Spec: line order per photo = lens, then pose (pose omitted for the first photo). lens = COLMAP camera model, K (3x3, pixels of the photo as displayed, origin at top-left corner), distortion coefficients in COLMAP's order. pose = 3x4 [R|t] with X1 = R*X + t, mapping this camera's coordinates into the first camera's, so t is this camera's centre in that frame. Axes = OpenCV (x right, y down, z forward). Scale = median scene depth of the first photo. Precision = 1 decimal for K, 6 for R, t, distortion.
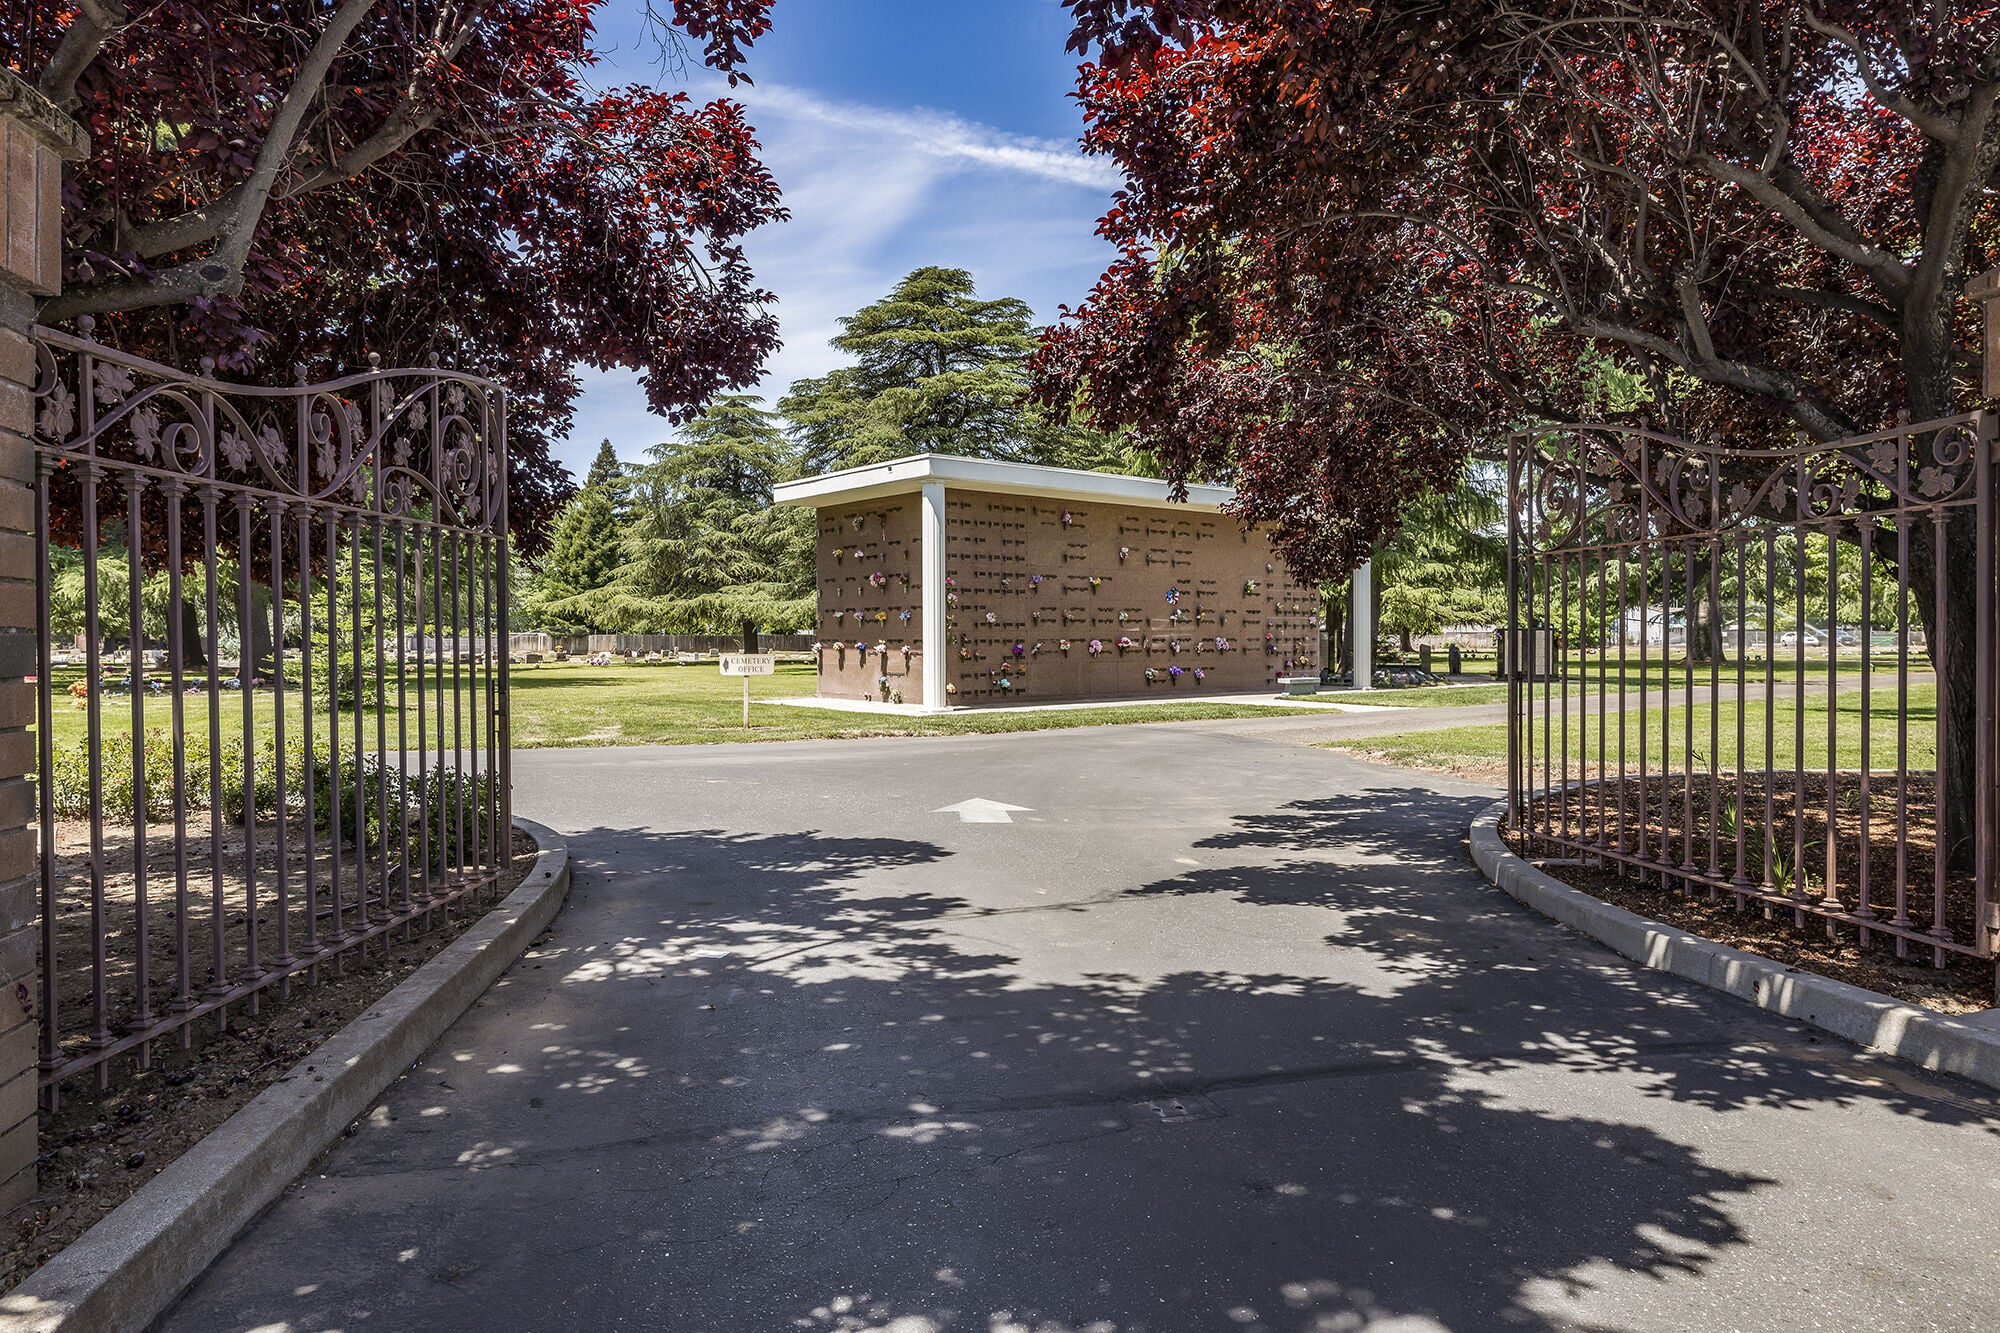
lens RADIAL K [[1198.8, 0, 1000.0], [0, 1198.8, 666.5], [0, 0, 1]] dist [0.002172, 0.001679]
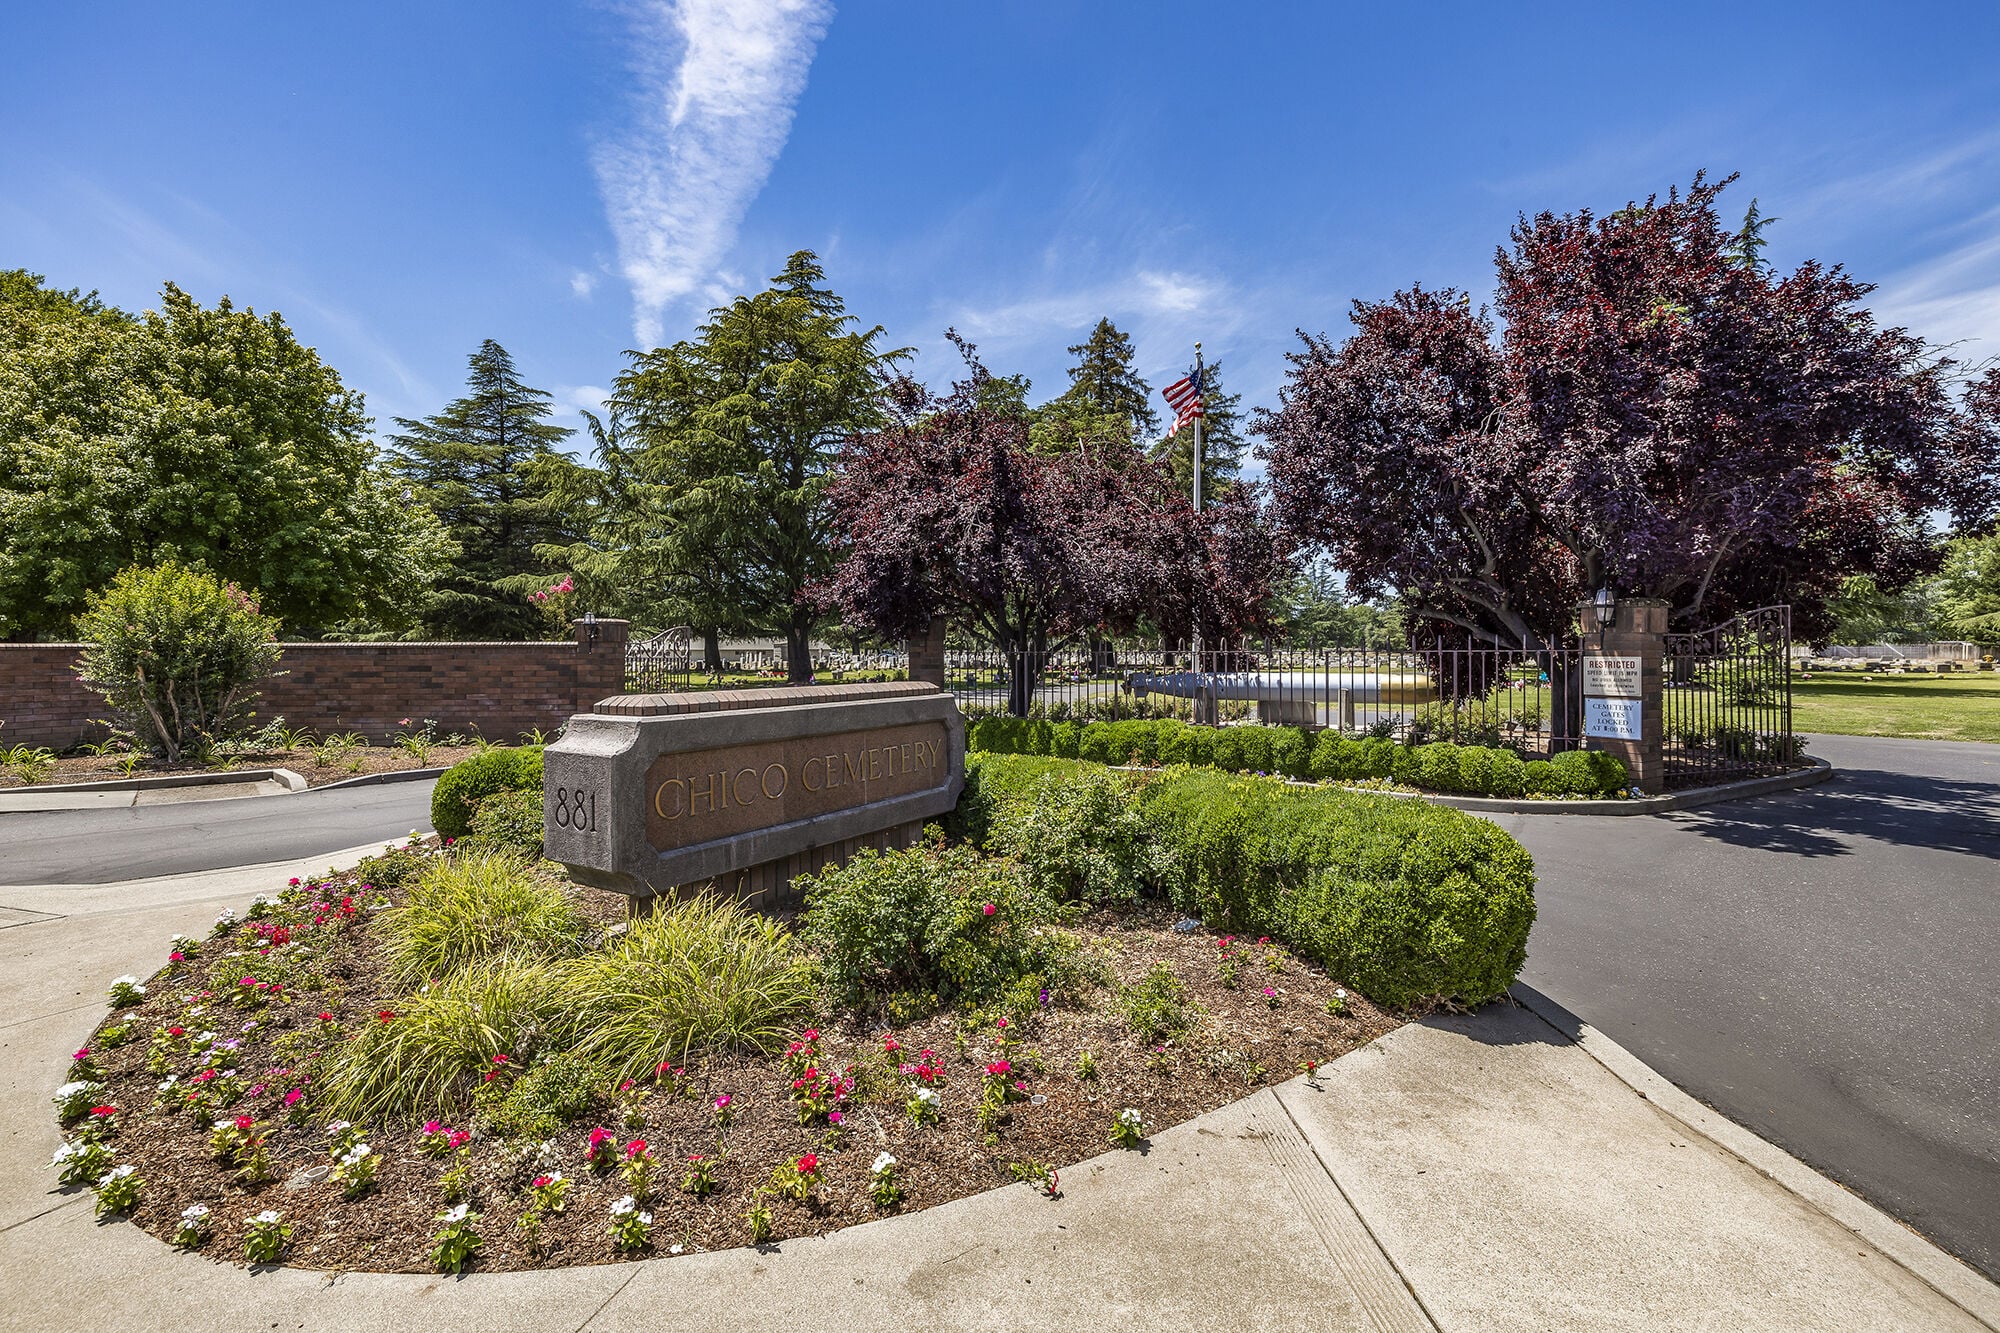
lens RADIAL K [[887.5, 0, 1000.0], [0, 887.5, 666.5], [0, 0, 1]] dist [0.000174, 0.000113]
pose [[0.357715, 0.013955, -0.933727, 1.956739], [-0.013177, 0.999864, 0.009896, -0.148827], [0.933738, 0.008764, 0.357850, -3.360183]]
